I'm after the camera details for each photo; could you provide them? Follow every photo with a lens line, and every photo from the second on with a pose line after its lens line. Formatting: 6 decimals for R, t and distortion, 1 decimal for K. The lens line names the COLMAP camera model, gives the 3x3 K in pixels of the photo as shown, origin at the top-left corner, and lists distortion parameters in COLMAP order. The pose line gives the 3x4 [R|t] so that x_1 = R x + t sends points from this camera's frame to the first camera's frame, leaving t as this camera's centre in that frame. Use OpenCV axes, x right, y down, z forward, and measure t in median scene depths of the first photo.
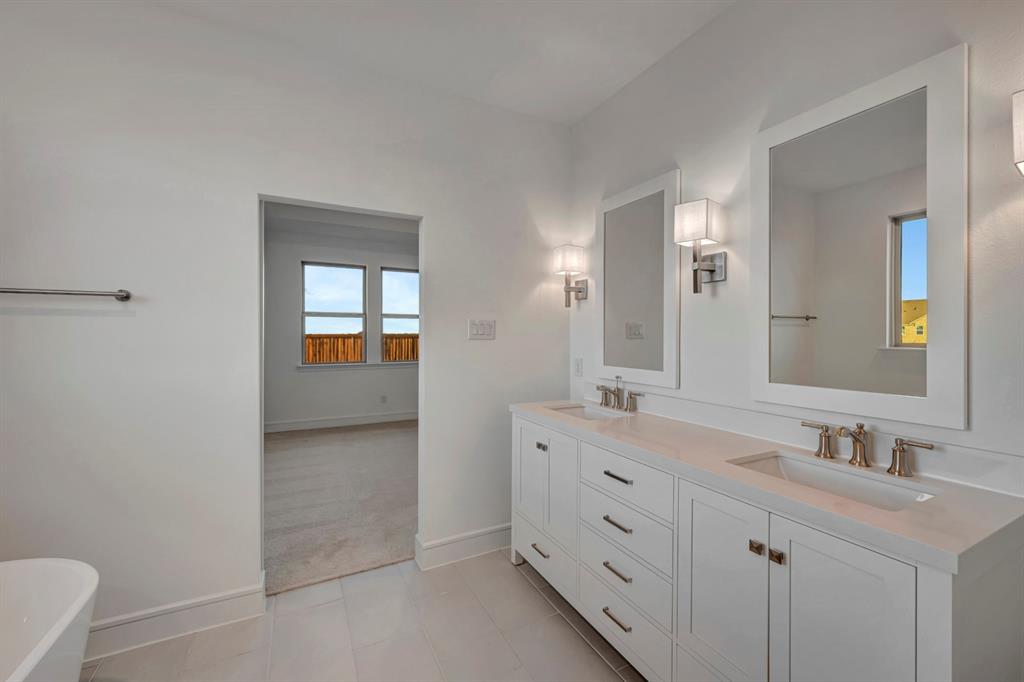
lens RADIAL K [[414.2, 0, 513.9], [0, 414.2, 334.7], [0, 0, 1]] dist [0.000695, 0.000114]
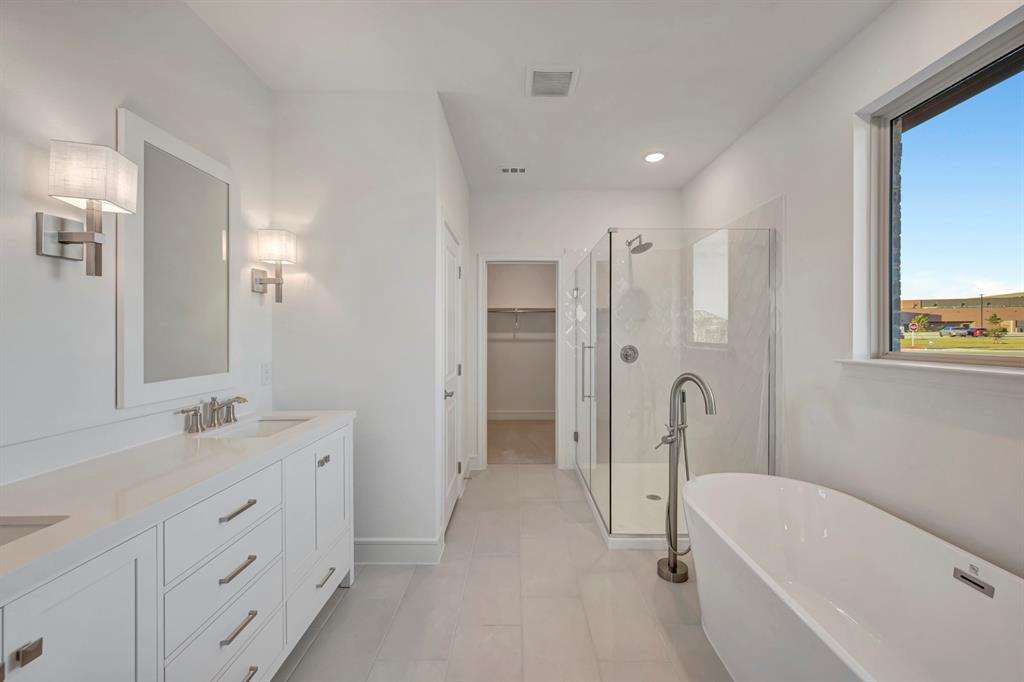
lens RADIAL K [[414.2, 0, 513.9], [0, 414.2, 334.7], [0, 0, 1]] dist [0.000695, 0.000114]
pose [[-0.885616, 0.002925, 0.464408, -0.566862], [0.005153, 0.999981, 0.003528, 0.002125], [-0.464389, 0.005518, -0.885614, 1.384748]]
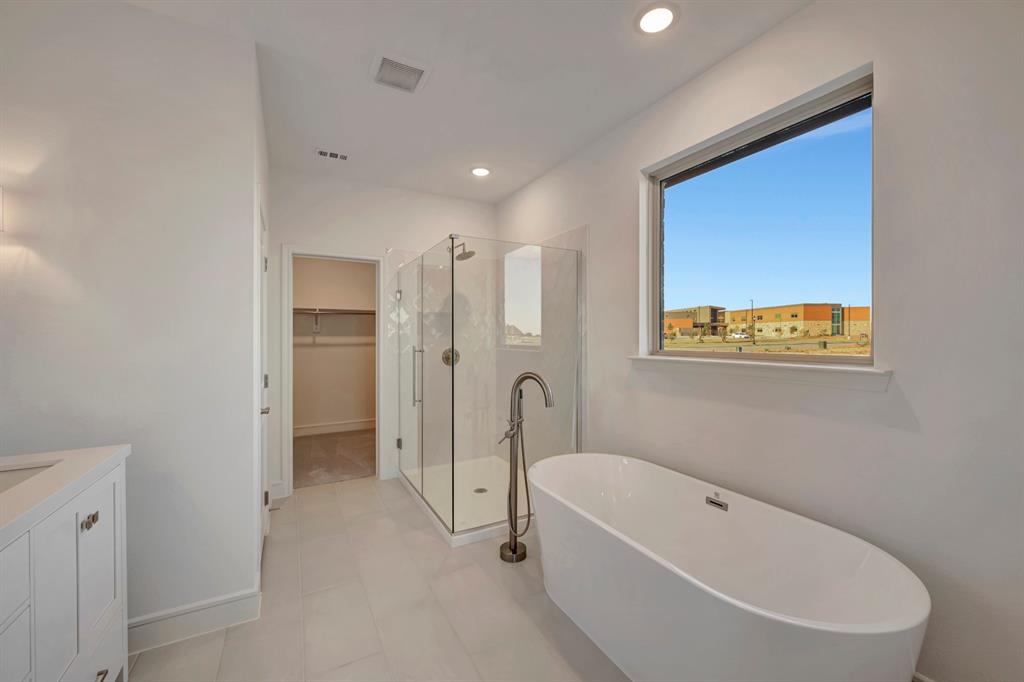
lens RADIAL K [[414.3, 0, 514.0], [0, 414.3, 339.2], [0, 0, 1]] dist [-0.000965, -0.000132]
pose [[-0.999448, 0.006328, -0.032625, -0.368409], [0.006047, 0.999944, 0.008707, 0.001027], [0.032679, 0.008505, -0.999430, 1.430543]]
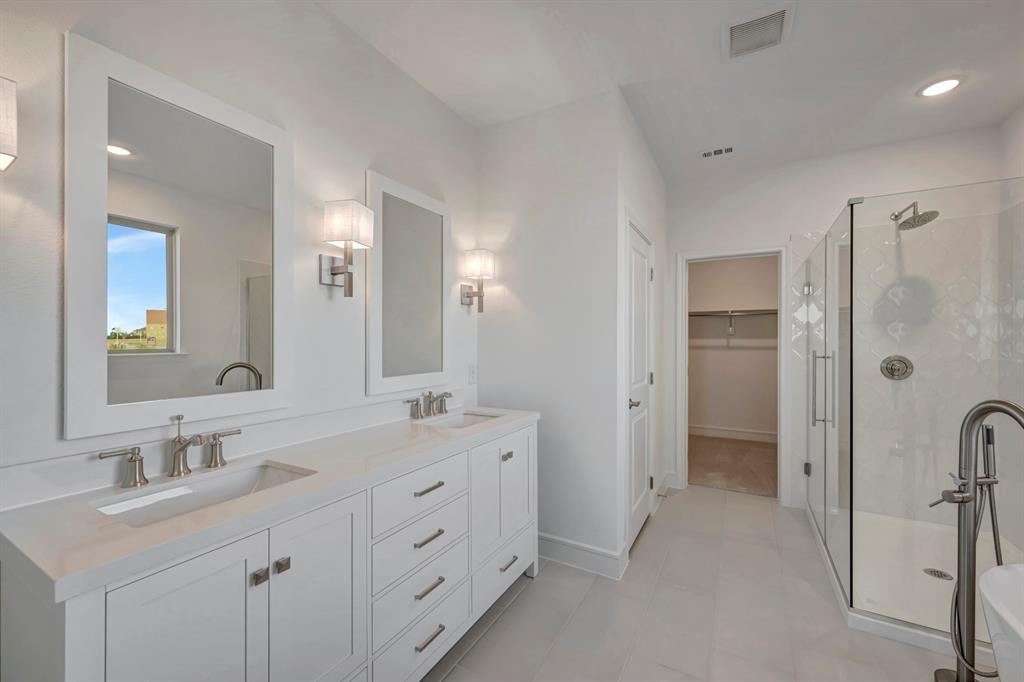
lens RADIAL K [[406.6, 0, 512.0], [0, 406.6, 341.0], [0, 0, 1]] dist [0.000622, 0.000136]
pose [[-0.541620, 0.000944, 0.840623, -0.606042], [0.004094, 0.999990, 0.001515, 0.003049], [-0.840614, 0.004262, -0.541618, 1.273268]]
